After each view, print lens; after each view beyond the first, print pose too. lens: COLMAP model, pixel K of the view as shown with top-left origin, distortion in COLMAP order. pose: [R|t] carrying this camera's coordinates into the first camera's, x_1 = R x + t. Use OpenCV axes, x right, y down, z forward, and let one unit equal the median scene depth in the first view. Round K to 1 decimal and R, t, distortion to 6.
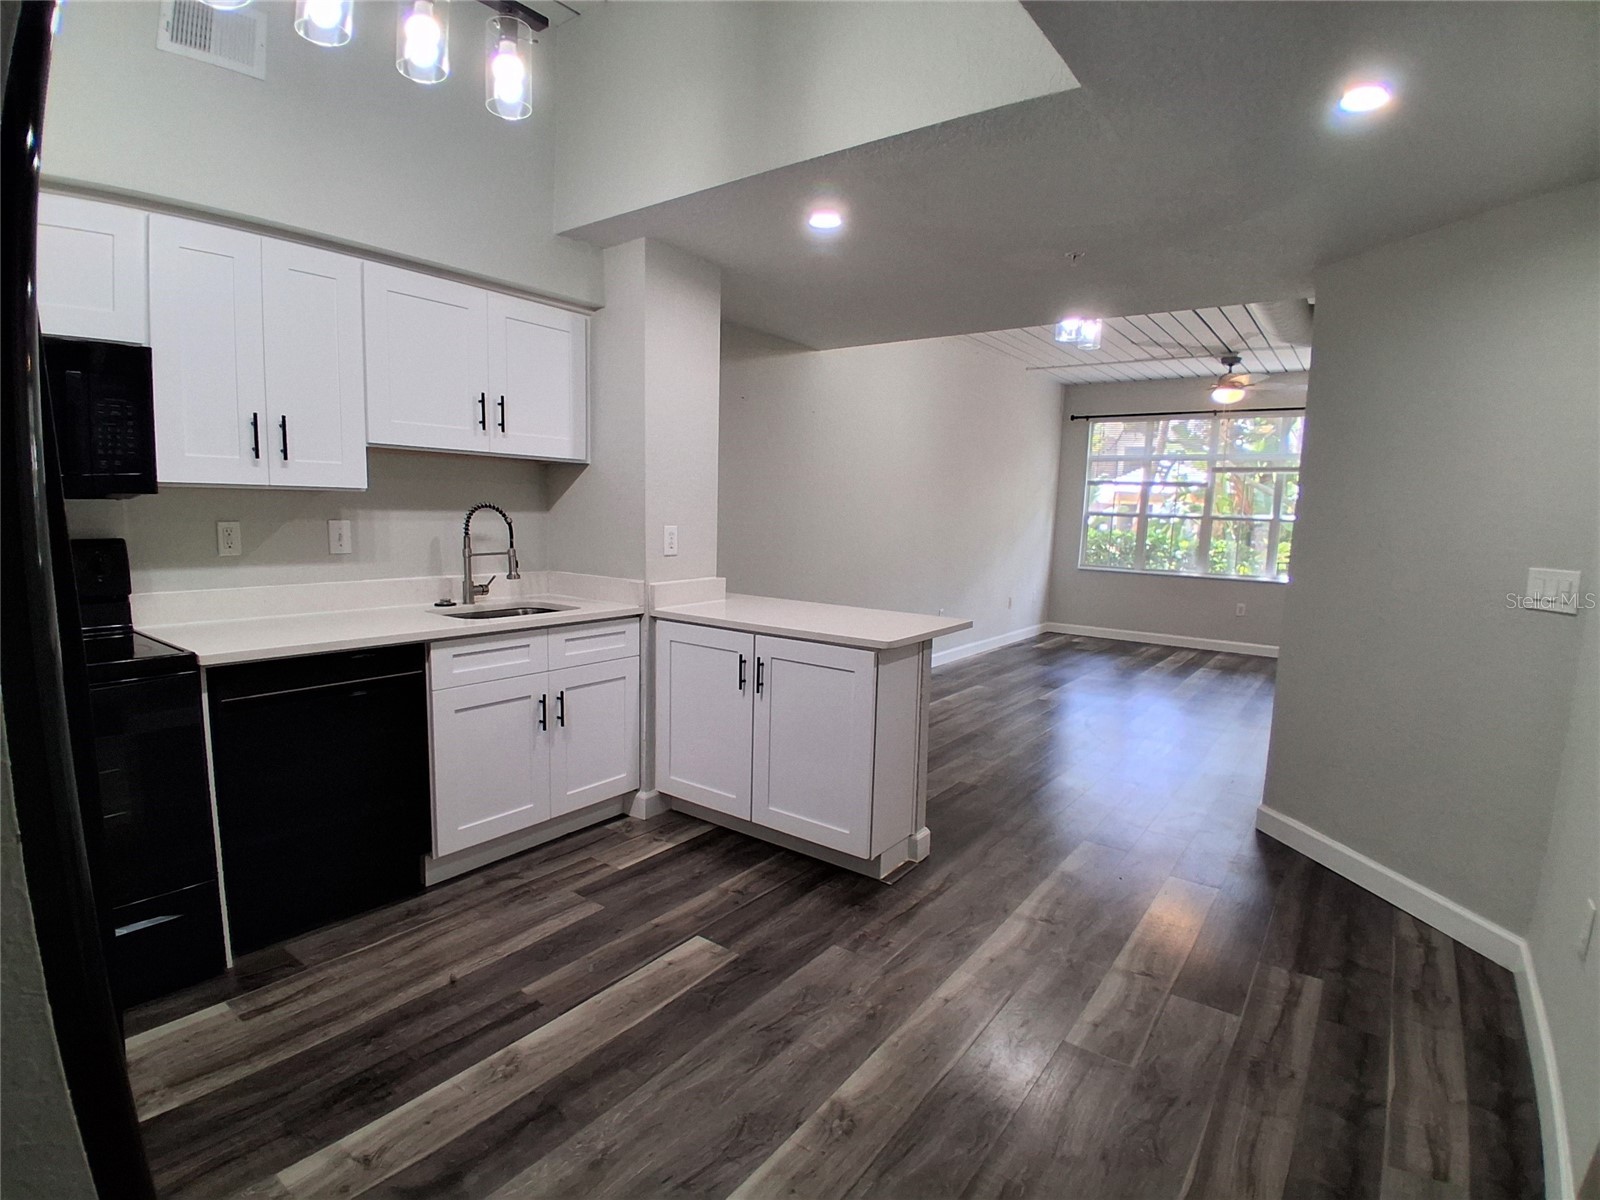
lens RADIAL K [[802.5, 0, 791.2], [0, 802.5, 599.3], [0, 0, 1]] dist [0.009144, -0.044709]
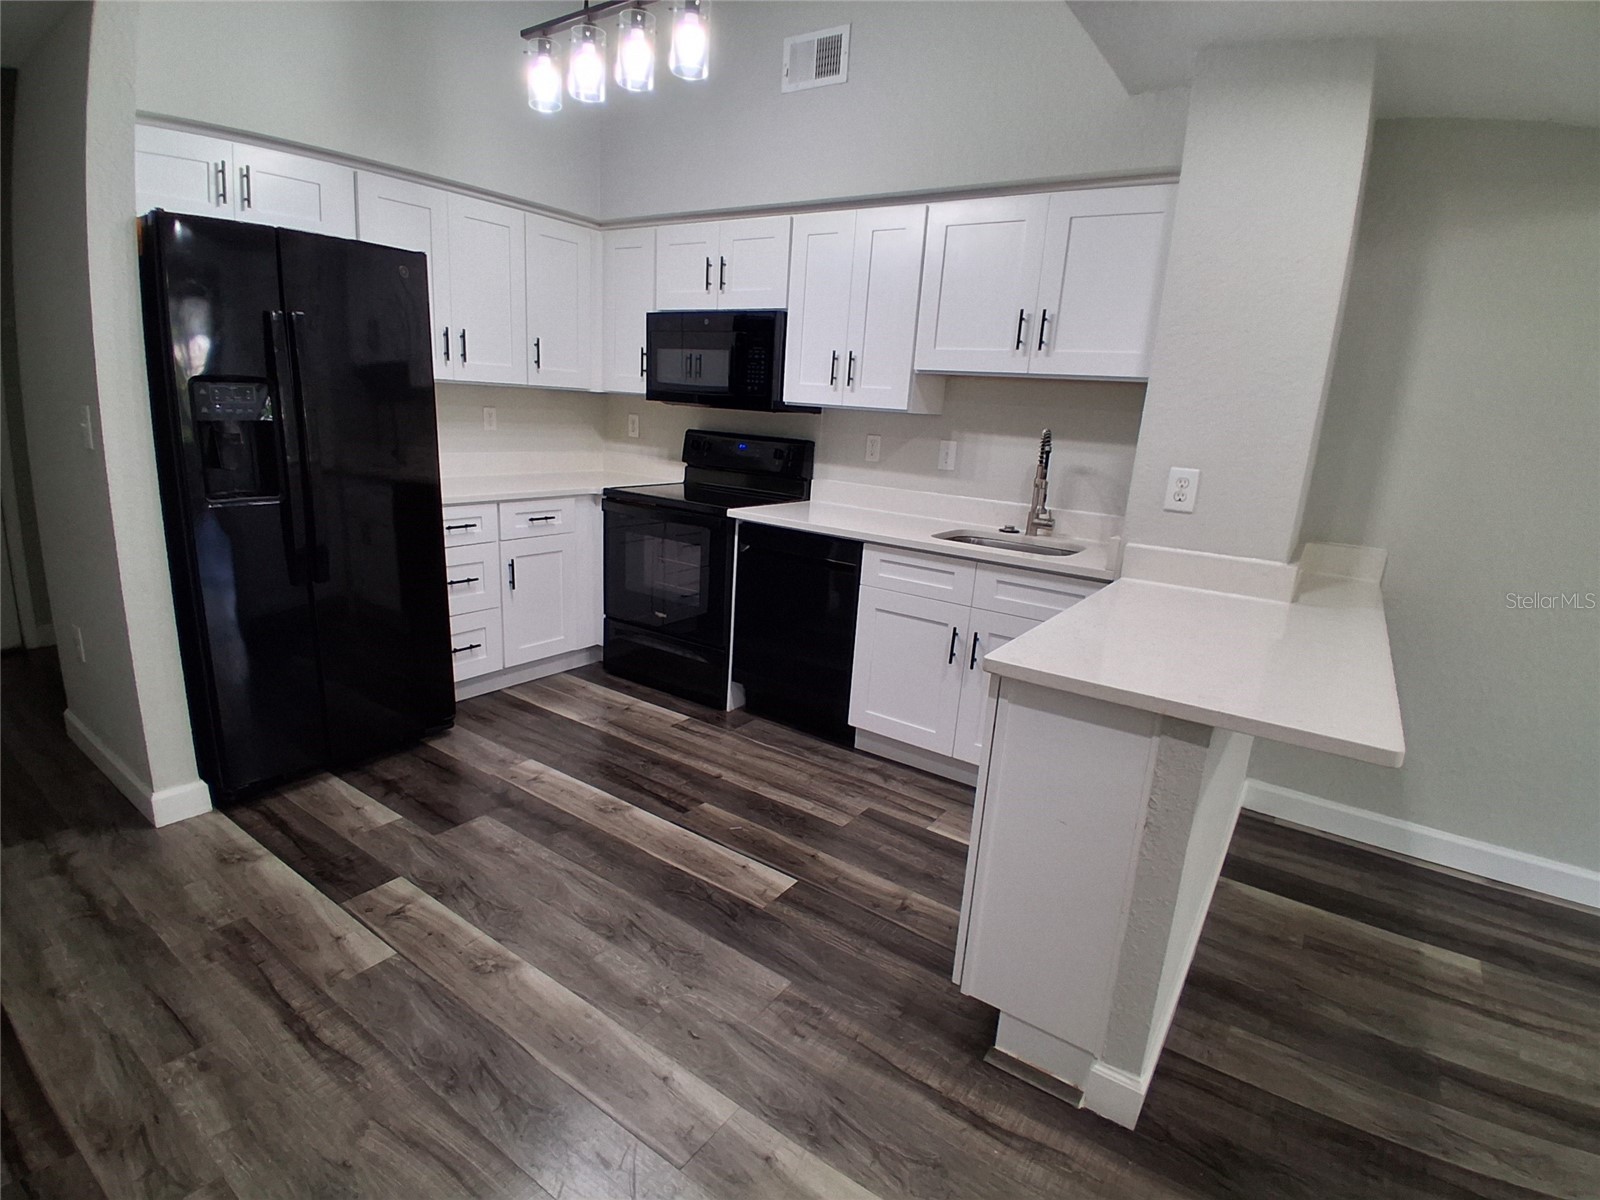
lens RADIAL K [[802.5, 0, 791.2], [0, 802.5, 599.3], [0, 0, 1]] dist [0.009144, -0.044709]
pose [[0.033713, 0.213315, -0.976402, 0.763853], [-0.173506, 0.963371, 0.204478, -0.094014], [0.984256, 0.162518, 0.069490, 0.912178]]
